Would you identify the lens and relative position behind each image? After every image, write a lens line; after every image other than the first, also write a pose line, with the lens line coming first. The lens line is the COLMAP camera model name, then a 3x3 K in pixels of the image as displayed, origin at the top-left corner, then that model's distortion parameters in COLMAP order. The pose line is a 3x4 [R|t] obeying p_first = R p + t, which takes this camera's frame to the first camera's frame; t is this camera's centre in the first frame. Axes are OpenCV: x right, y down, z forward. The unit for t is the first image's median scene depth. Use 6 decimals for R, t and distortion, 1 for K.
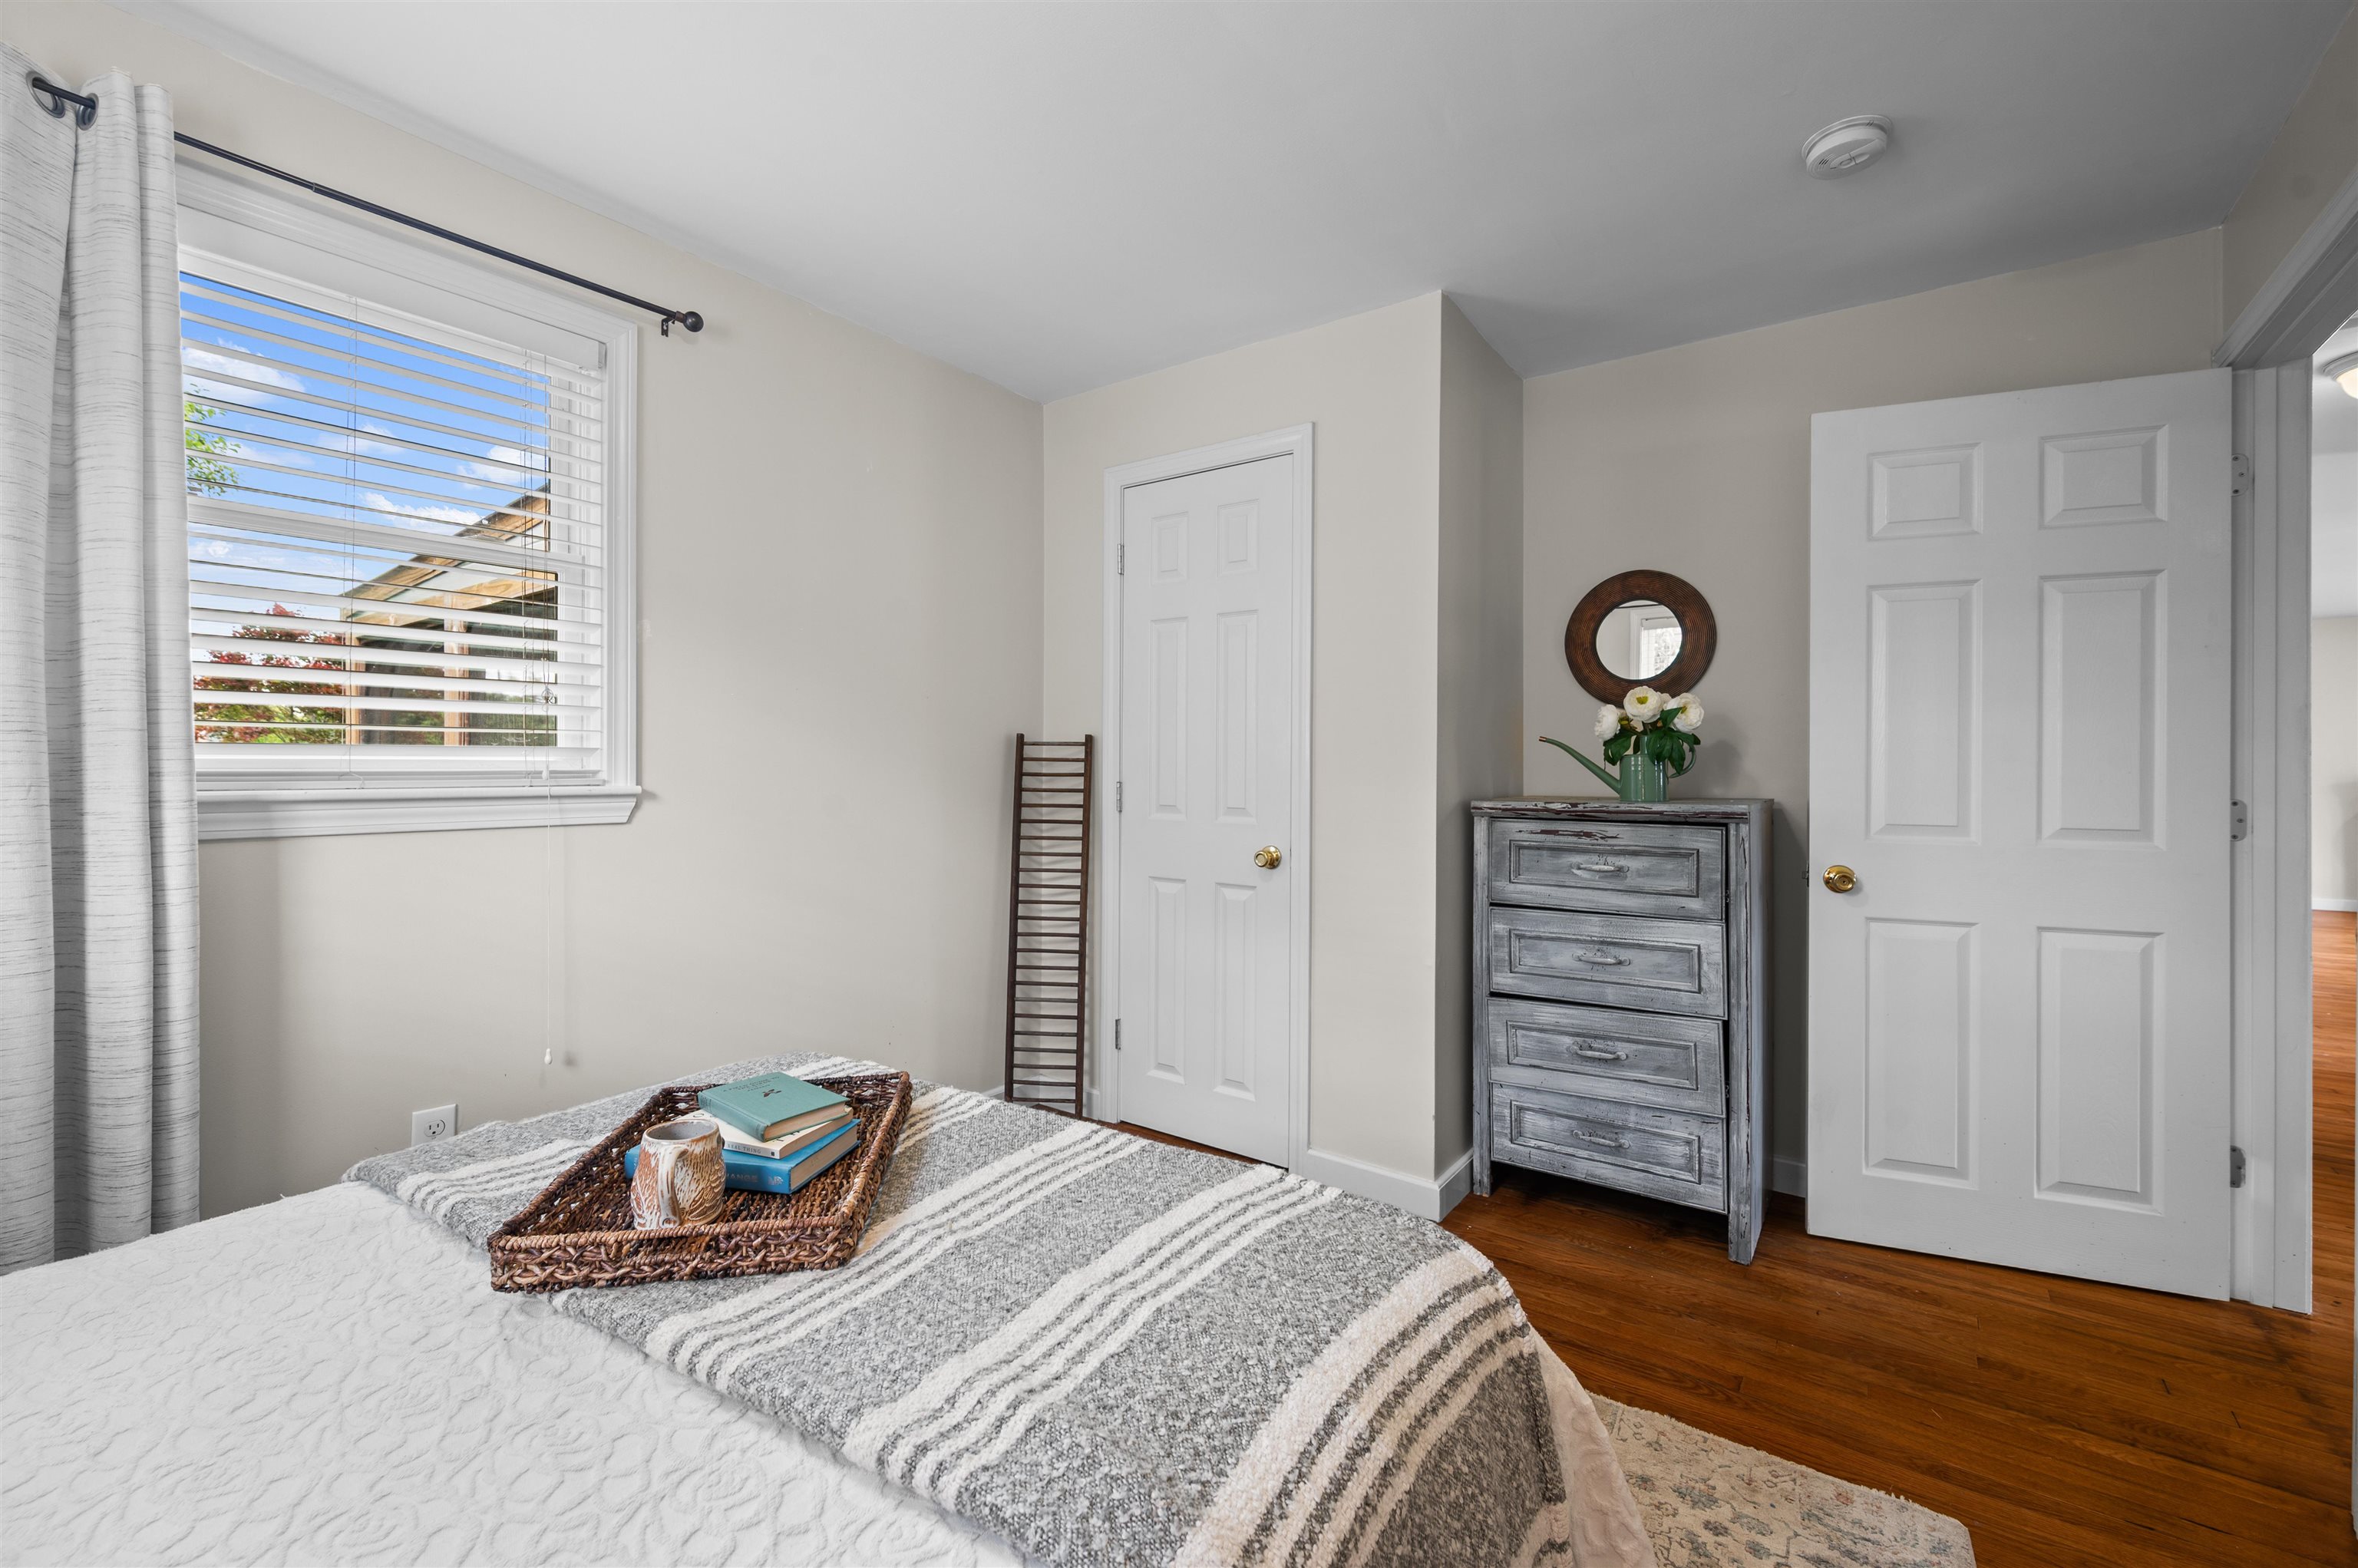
lens RADIAL K [[1001.2, 0, 1163.9], [0, 1001.2, 751.5], [0, 0, 1]] dist [0.000664, -0.000023]
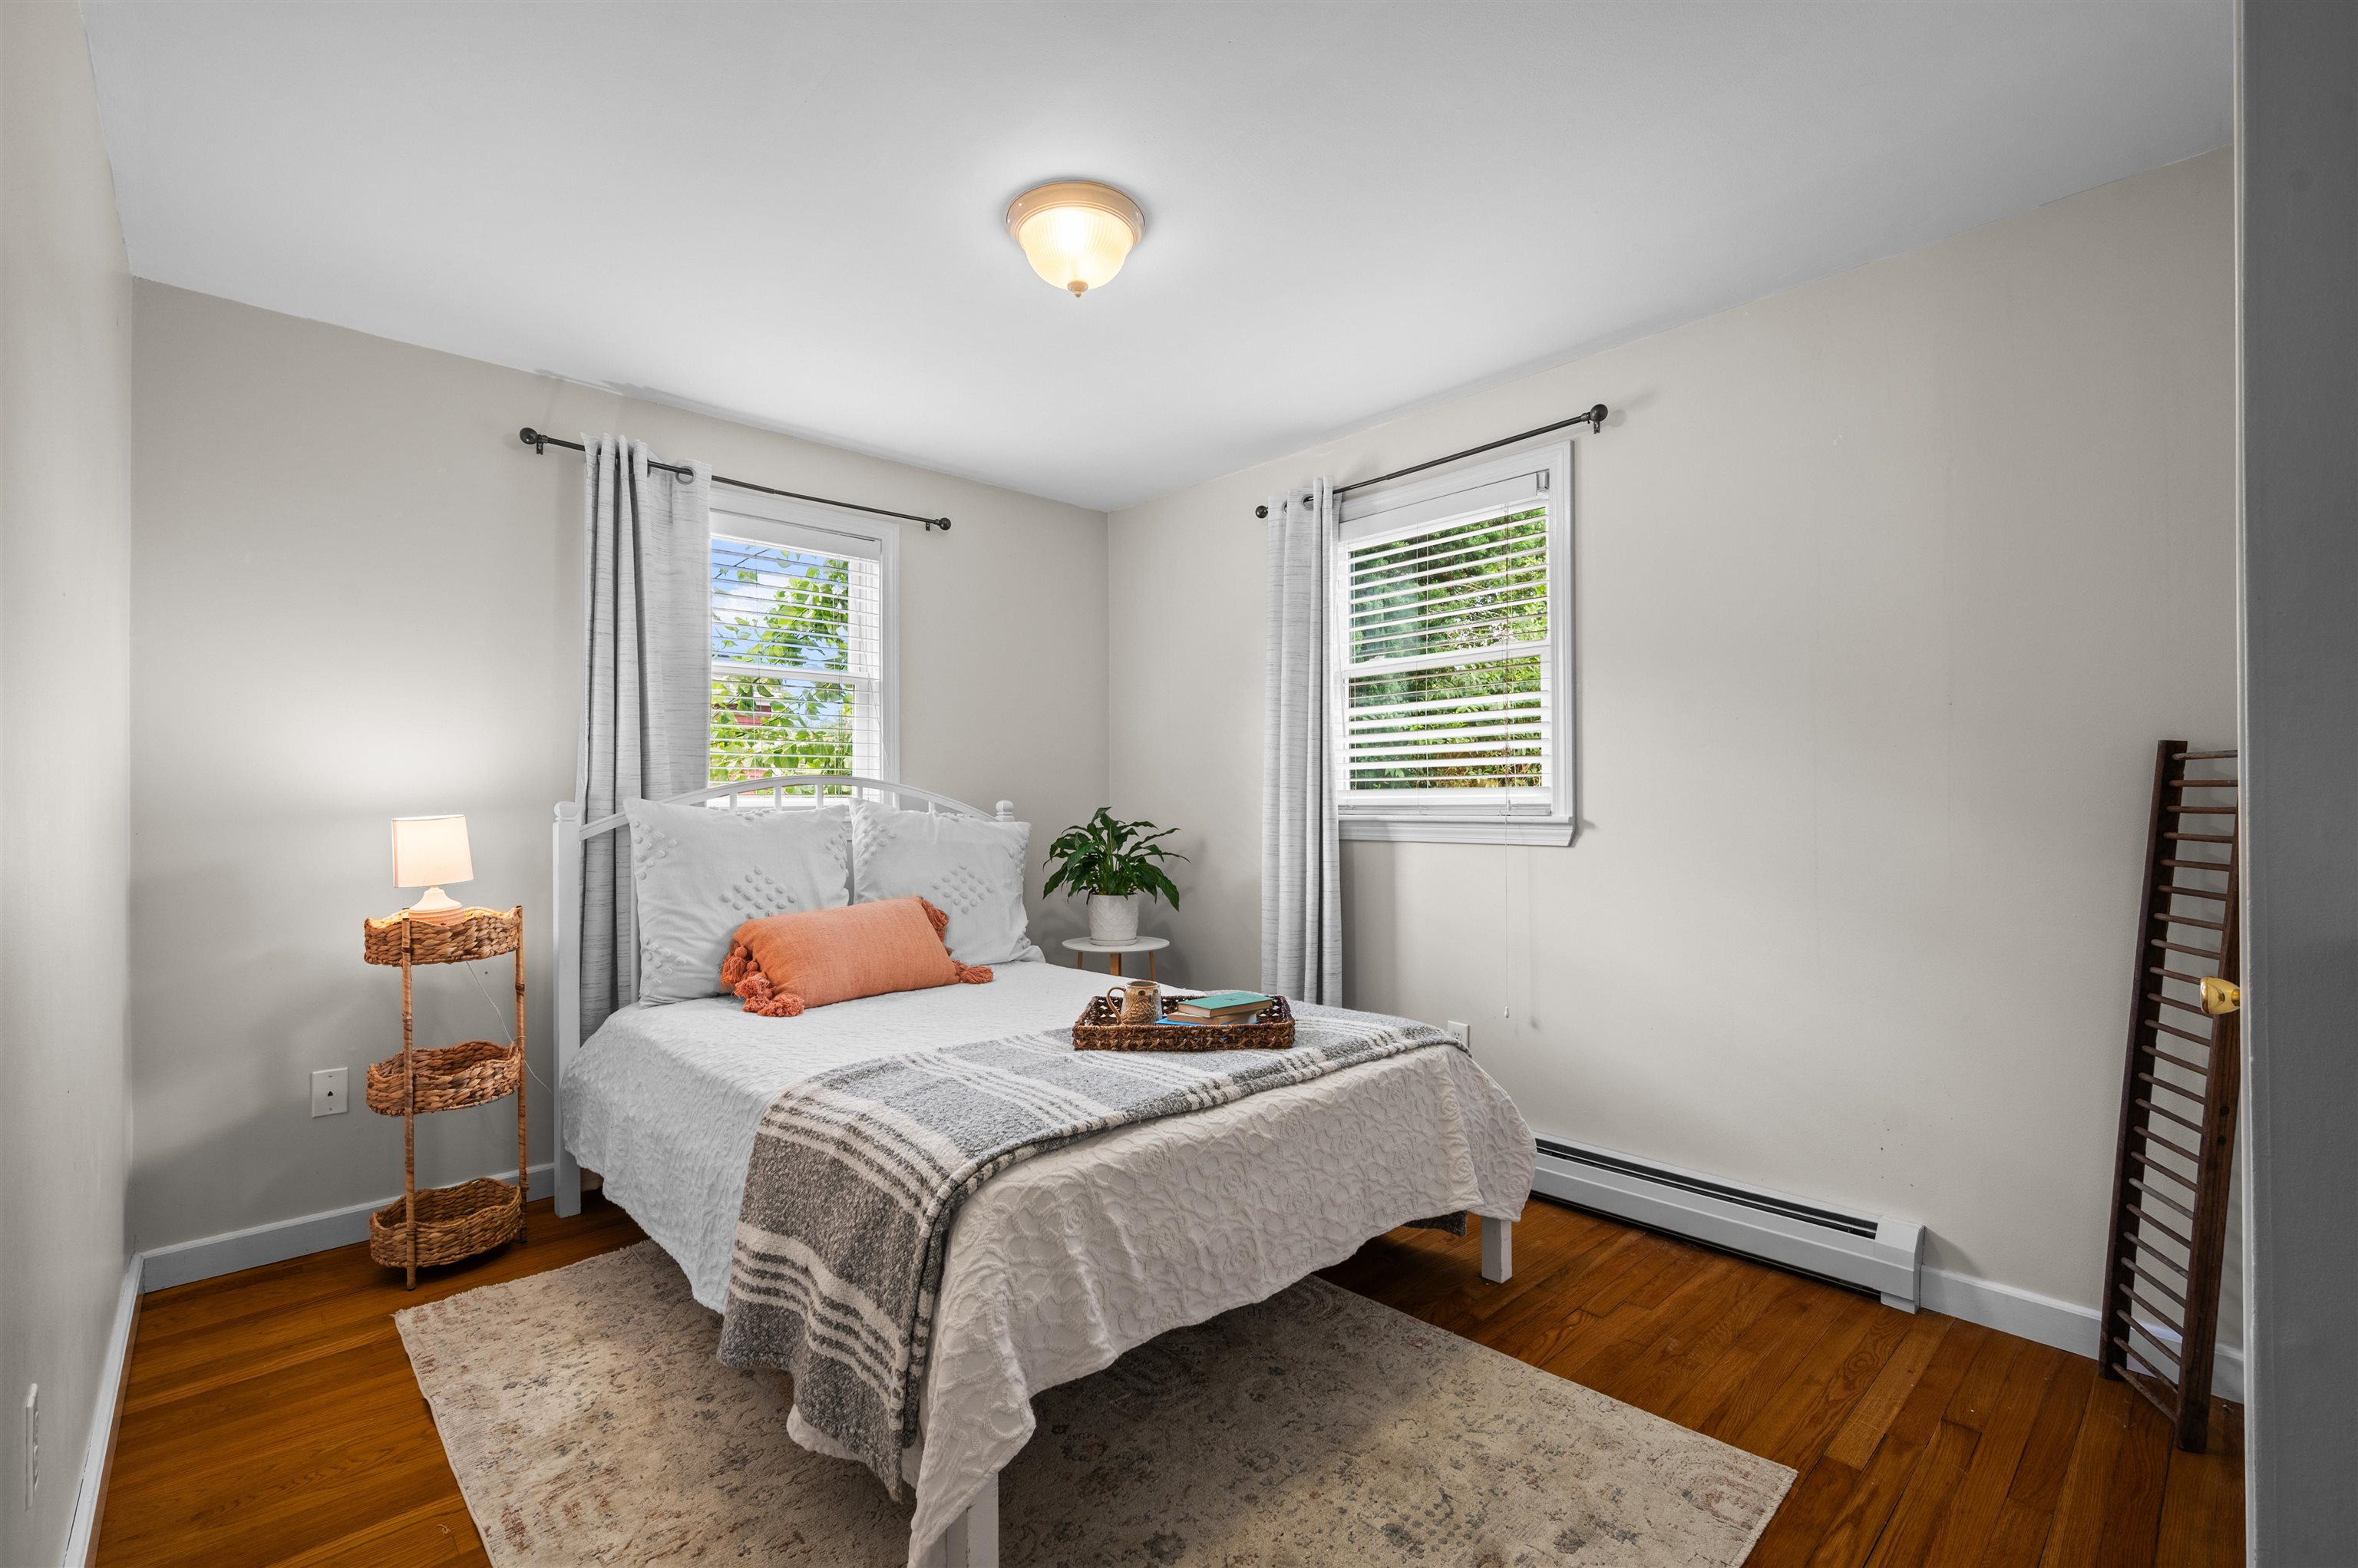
lens RADIAL K [[1007.4, 0, 1183.5], [0, 1007.4, 773.3], [0, 0, 1]] dist [-0.002677, 0.000139]
pose [[-0.170322, -0.029472, -0.984948, 0.969199], [0.018116, 0.999290, -0.033034, 0.017033], [0.985222, -0.023469, -0.169667, 0.928482]]
